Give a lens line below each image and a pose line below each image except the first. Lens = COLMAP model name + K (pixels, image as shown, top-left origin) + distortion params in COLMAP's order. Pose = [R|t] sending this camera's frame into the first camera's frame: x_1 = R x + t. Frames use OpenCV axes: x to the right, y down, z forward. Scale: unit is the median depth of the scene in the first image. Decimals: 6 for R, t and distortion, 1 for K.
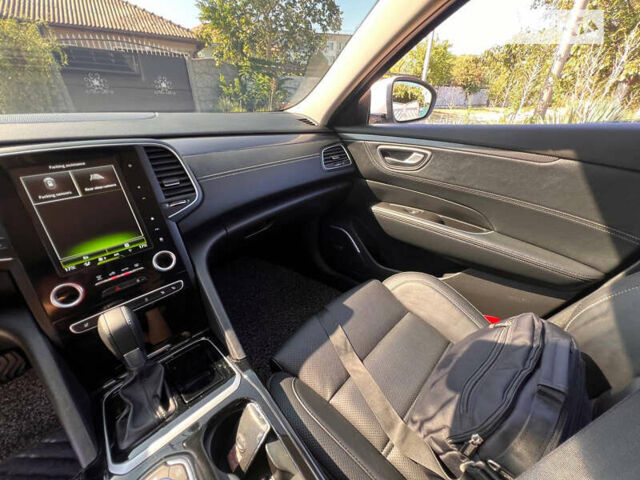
lens RADIAL K [[259.4, 0, 320.0], [0, 259.4, 240.0], [0, 0, 1]] dist [-0.003384, 0.000150]
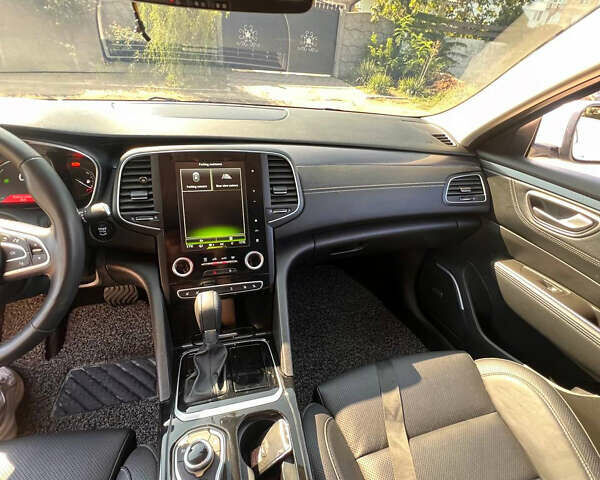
lens RADIAL K [[326.3, 0, 300.0], [0, 326.3, 240.0], [0, 0, 1]] dist [-0.002216, -0.000436]
pose [[0.875107, 0.294333, -0.384131, 0.070165], [-0.289579, 0.954469, 0.071641, -0.146385], [0.387727, 0.048542, 0.920495, -0.187907]]
